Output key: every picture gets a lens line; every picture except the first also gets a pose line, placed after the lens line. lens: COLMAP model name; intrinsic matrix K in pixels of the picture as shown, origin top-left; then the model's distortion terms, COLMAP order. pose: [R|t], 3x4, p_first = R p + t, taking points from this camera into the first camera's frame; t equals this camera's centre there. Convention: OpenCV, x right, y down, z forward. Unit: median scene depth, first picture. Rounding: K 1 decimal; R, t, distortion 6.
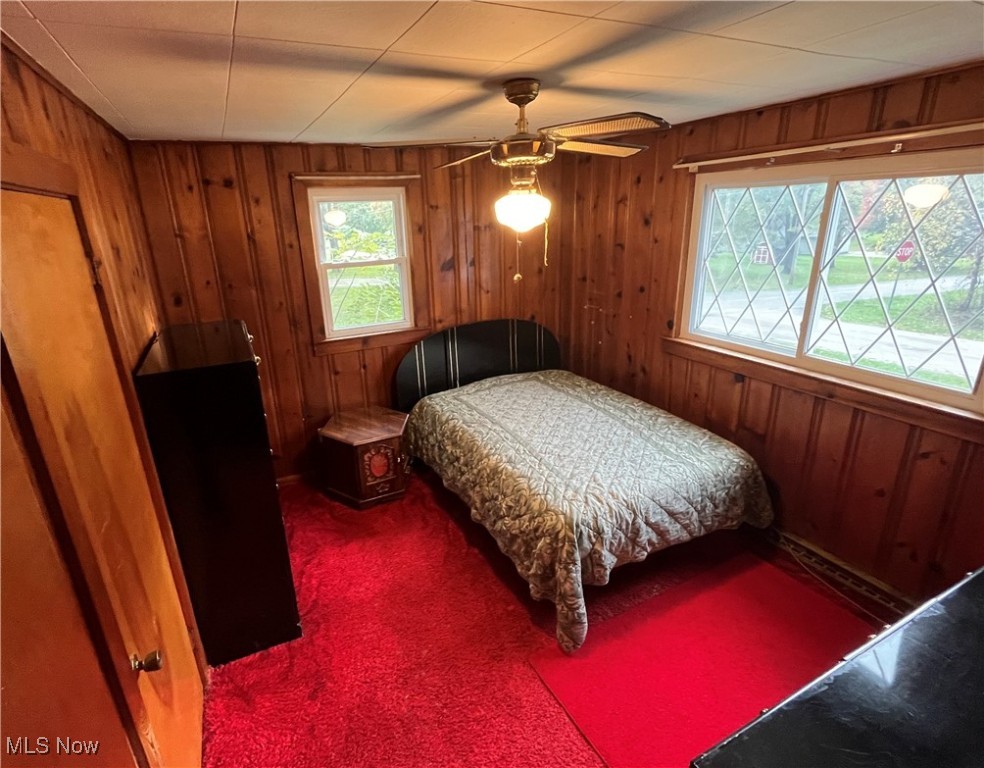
lens RADIAL K [[498.3, 0, 465.5], [0, 498.3, 380.9], [0, 0, 1]] dist [0.014674, 0.000149]
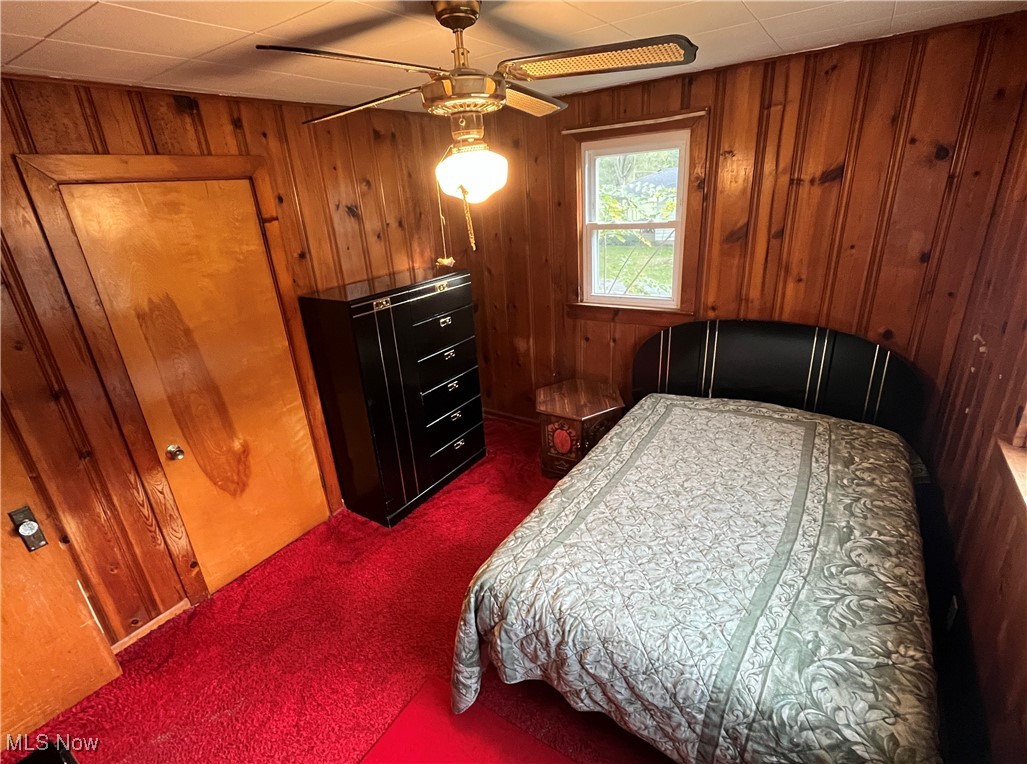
lens RADIAL K [[497.1, 0, 513.5], [0, 497.1, 382.0], [0, 0, 1]] dist [-0.000676, 0.000261]
pose [[0.512657, 0.313427, -0.799341, 0.477715], [-0.231834, 0.946940, 0.222616, -0.122250], [0.826702, 0.071189, 0.558118, 0.363561]]
